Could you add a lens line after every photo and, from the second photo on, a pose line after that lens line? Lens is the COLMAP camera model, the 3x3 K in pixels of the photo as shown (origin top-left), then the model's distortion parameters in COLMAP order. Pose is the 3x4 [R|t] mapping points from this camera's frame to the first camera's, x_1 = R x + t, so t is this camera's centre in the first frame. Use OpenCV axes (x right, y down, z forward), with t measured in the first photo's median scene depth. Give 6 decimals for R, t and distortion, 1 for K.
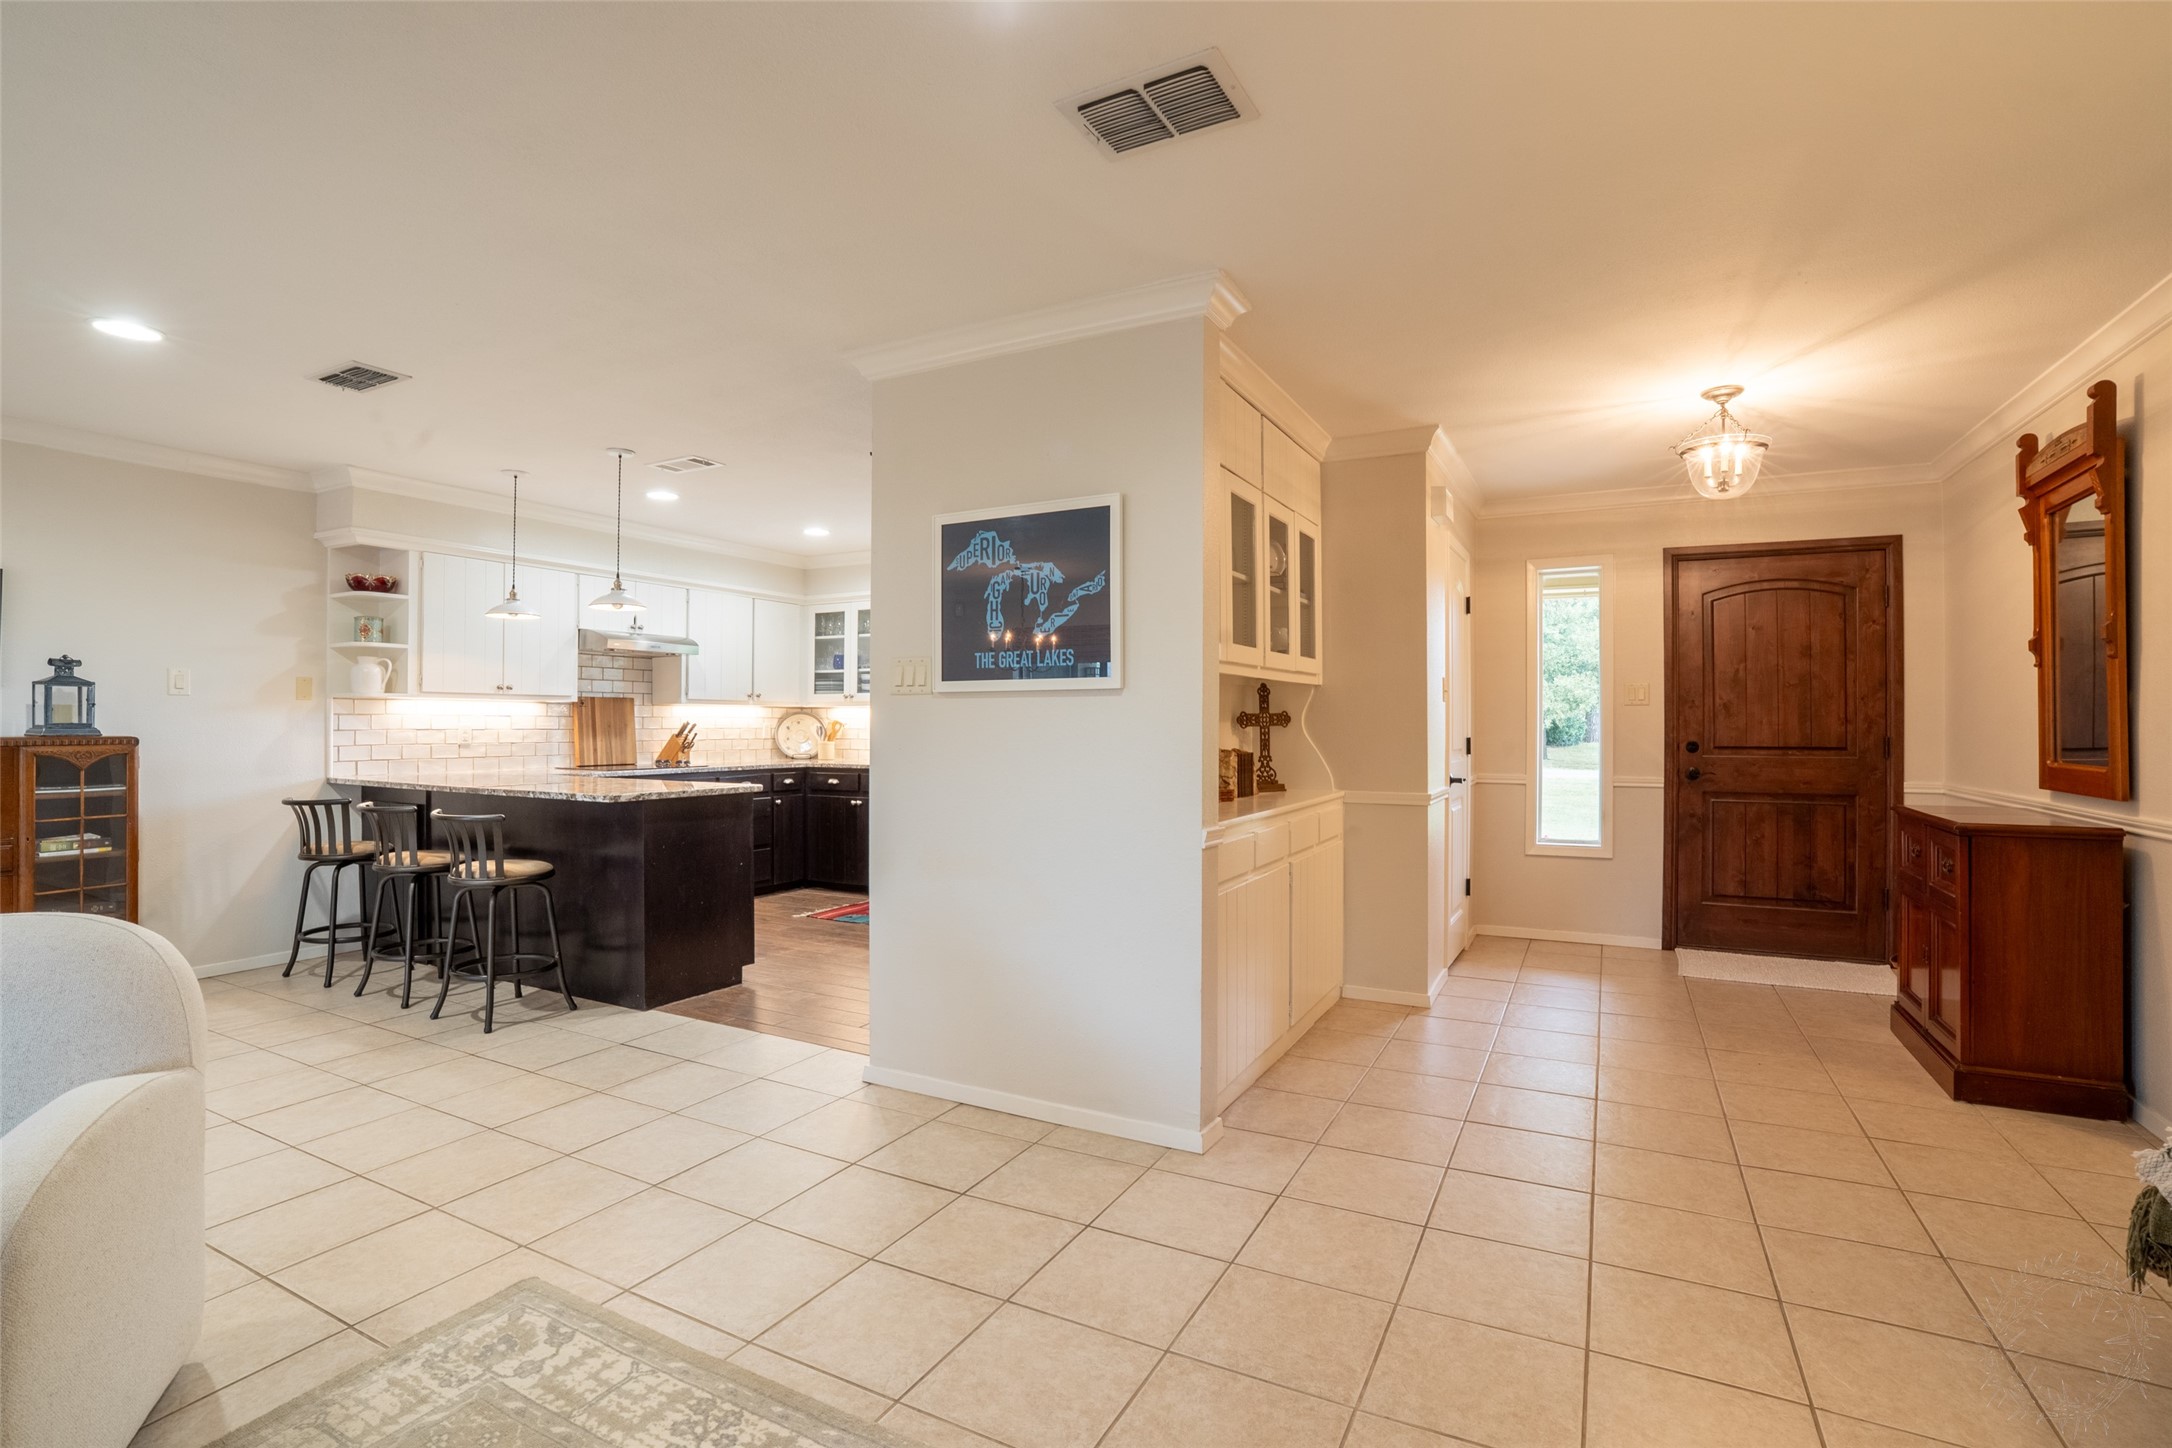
lens RADIAL K [[1009.0, 0, 1087.8], [0, 1009.0, 718.2], [0, 0, 1]] dist [-0.060595, 0.018302]
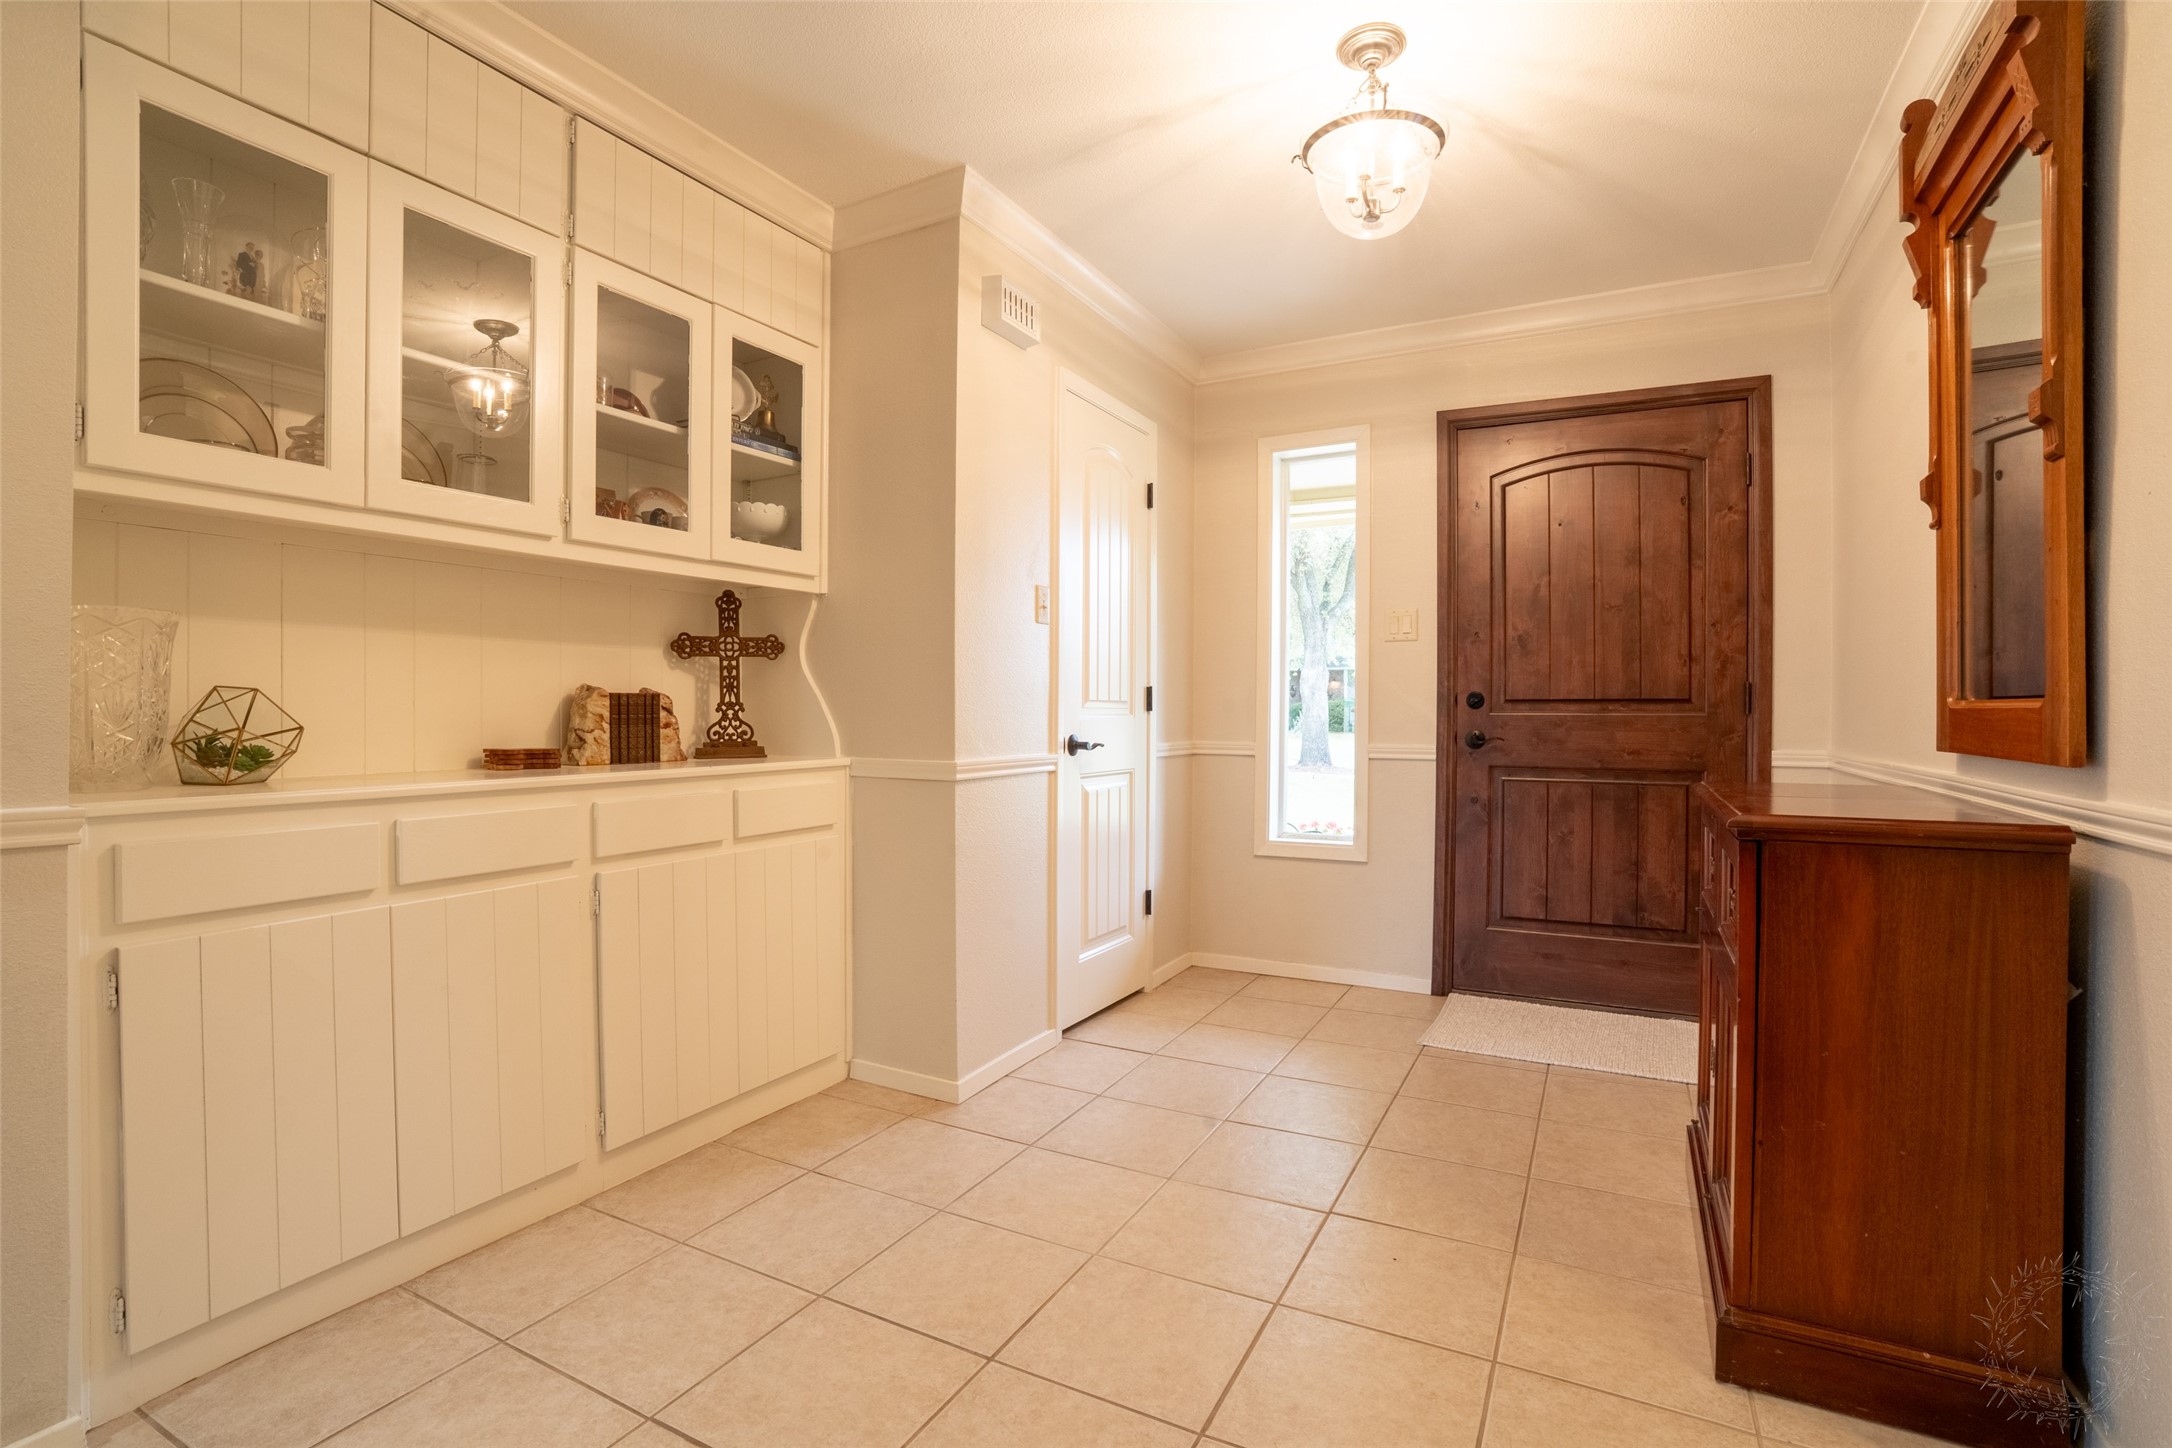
lens RADIAL K [[1009.0, 0, 1086.5], [0, 1009.0, 720.5], [0, 0, 1]] dist [-0.060595, 0.018302]
pose [[0.999989, 0.001569, -0.004309, 0.371827], [-0.001505, 0.999889, 0.014809, 0.035504], [0.004331, -0.014803, 0.999881, 0.329499]]
